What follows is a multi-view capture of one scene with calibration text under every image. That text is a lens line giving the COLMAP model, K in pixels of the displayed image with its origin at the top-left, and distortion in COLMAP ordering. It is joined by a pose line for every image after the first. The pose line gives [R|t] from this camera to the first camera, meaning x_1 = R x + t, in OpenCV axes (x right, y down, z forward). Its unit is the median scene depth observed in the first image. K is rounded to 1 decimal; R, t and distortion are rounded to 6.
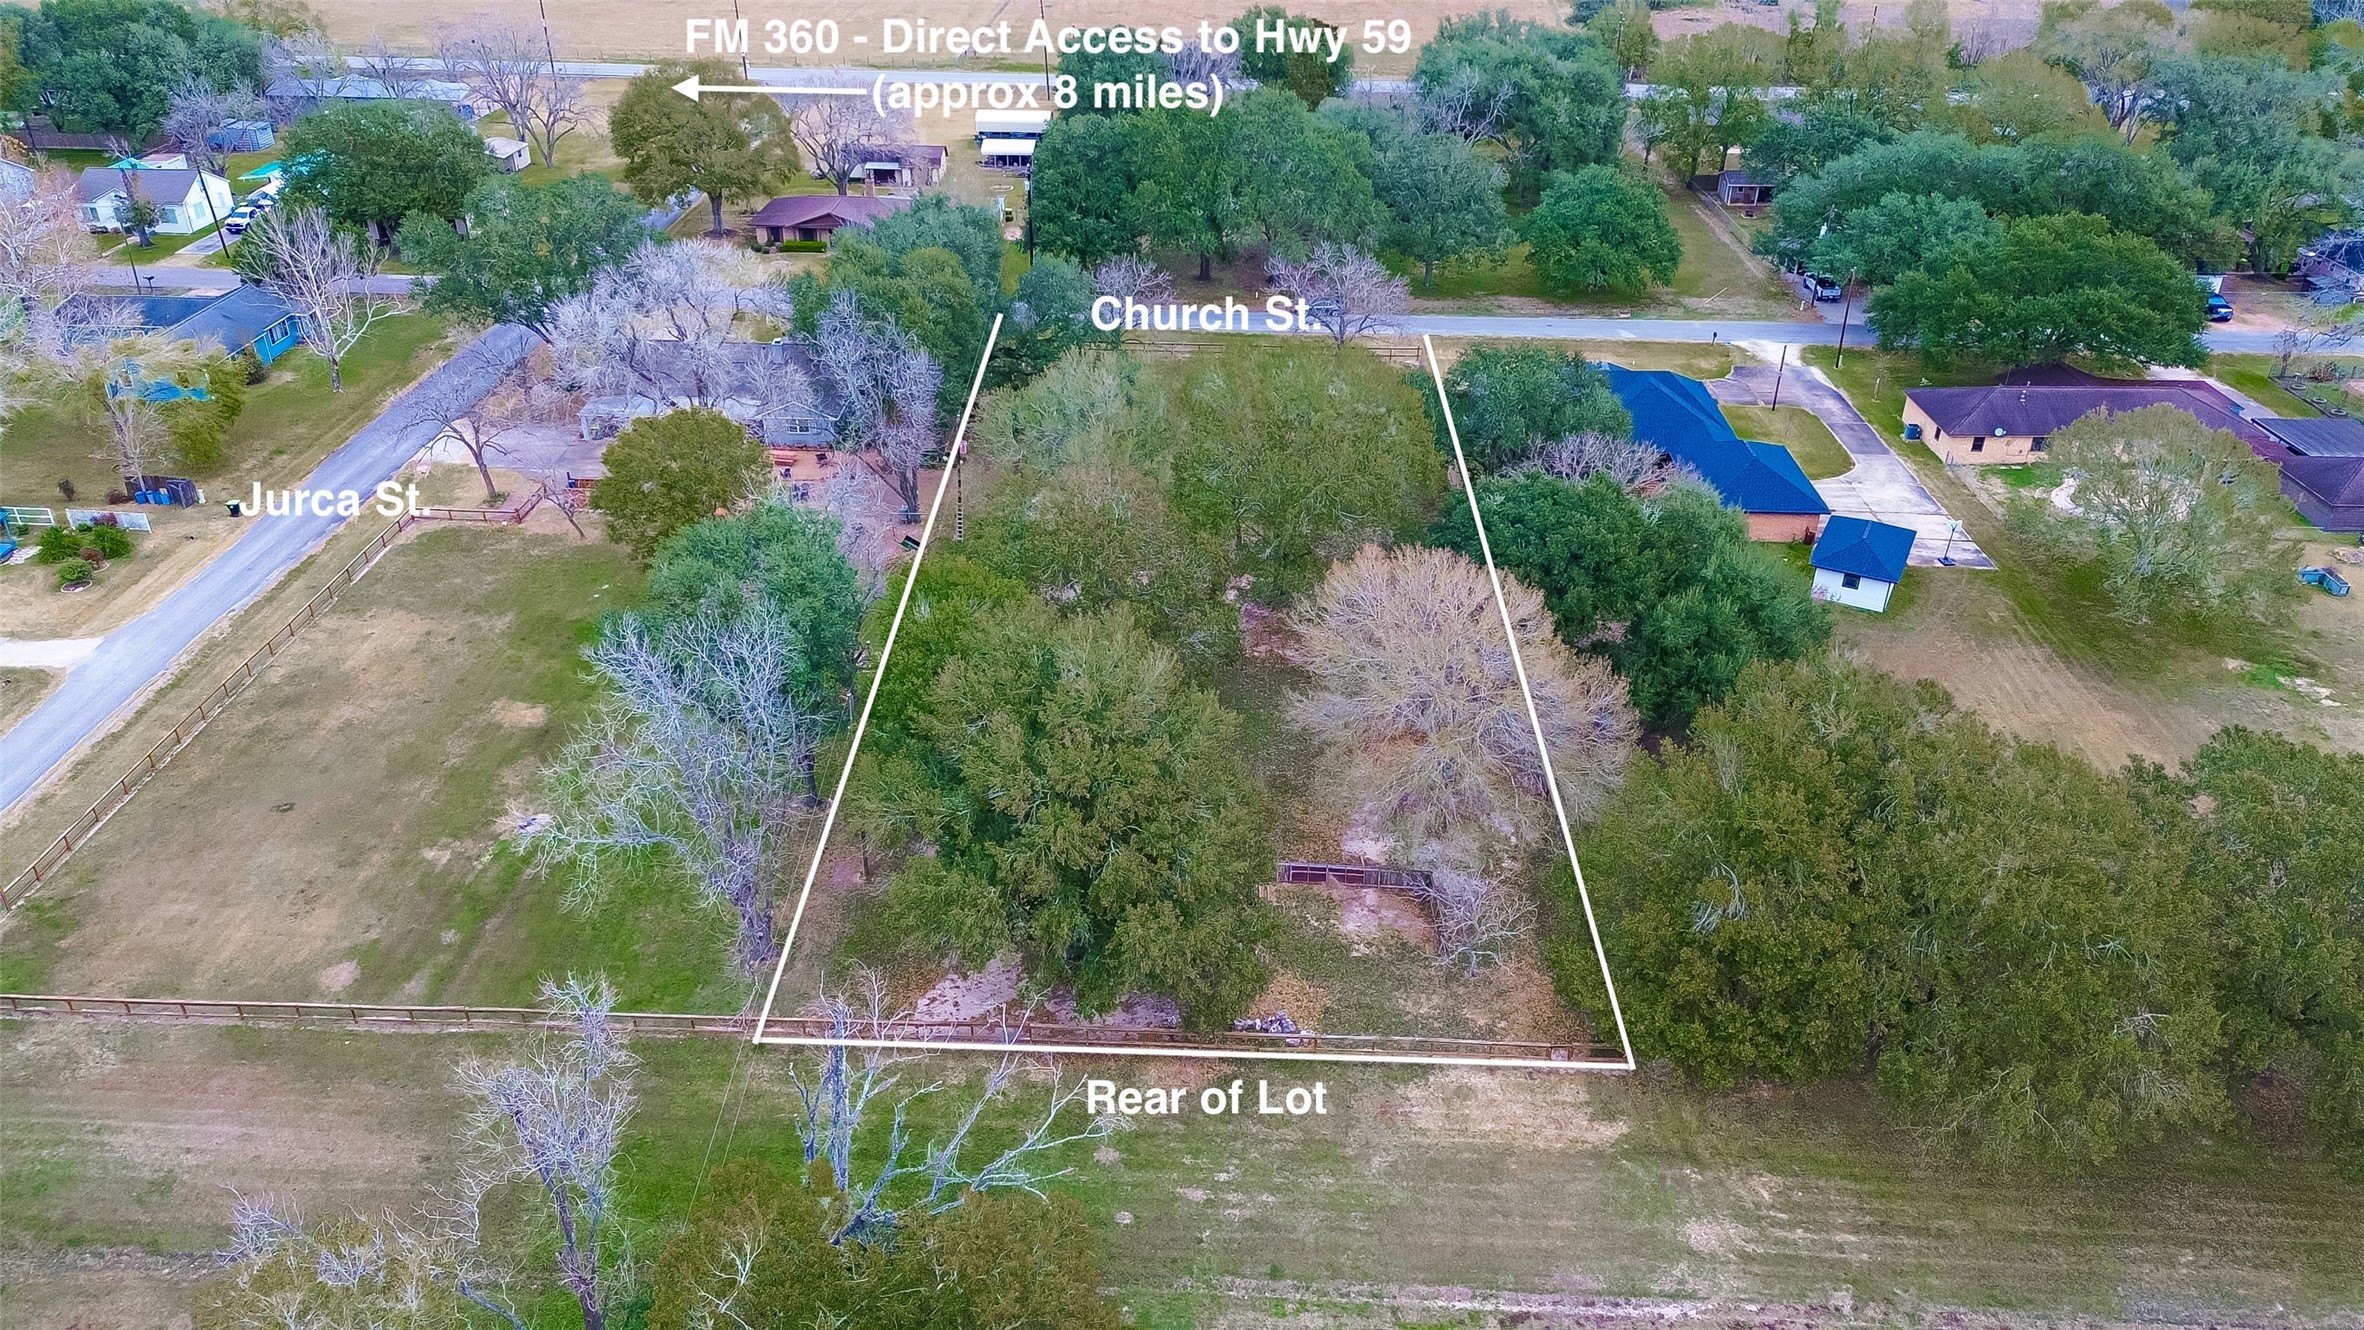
lens RADIAL K [[1673.7, 0, 1185.1], [0, 1673.7, 665.3], [0, 0, 1]] dist [0.009147, -0.002670]
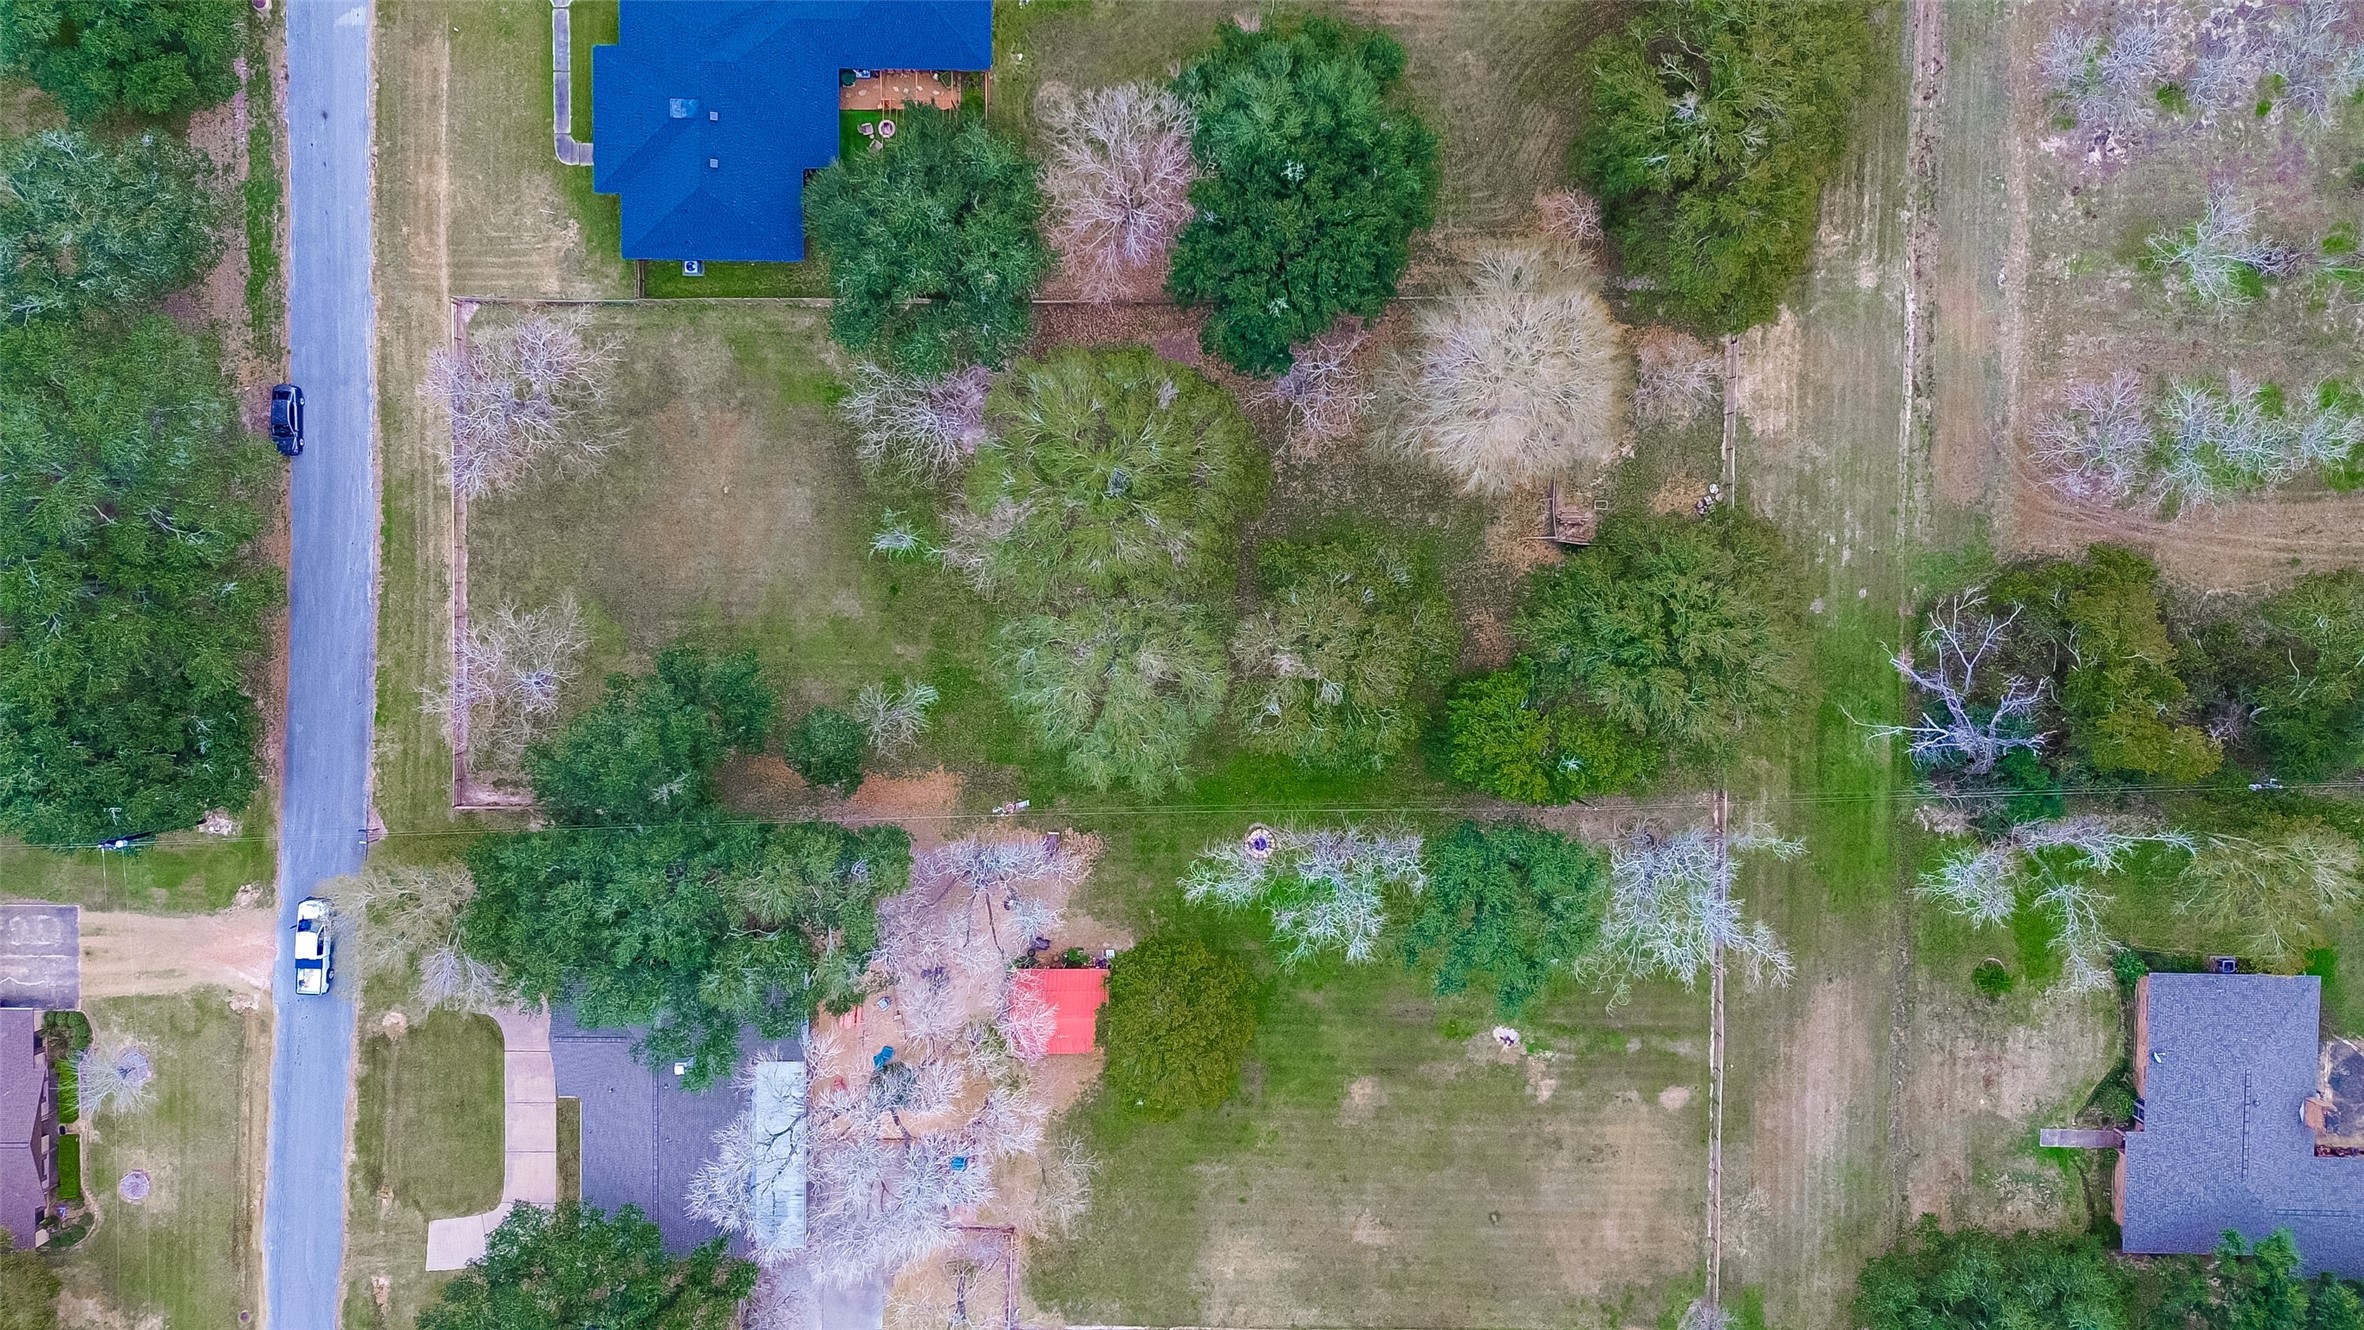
lens RADIAL K [[1673.7, 0, 1184.4], [0, 1673.7, 664.7], [0, 0, 1]] dist [0.009147, -0.002670]
pose [[-0.026548, -0.998219, -0.053419, 0.002692], [0.507347, -0.059499, 0.859685, -1.259358], [-0.861333, -0.004279, 0.508023, 0.537855]]
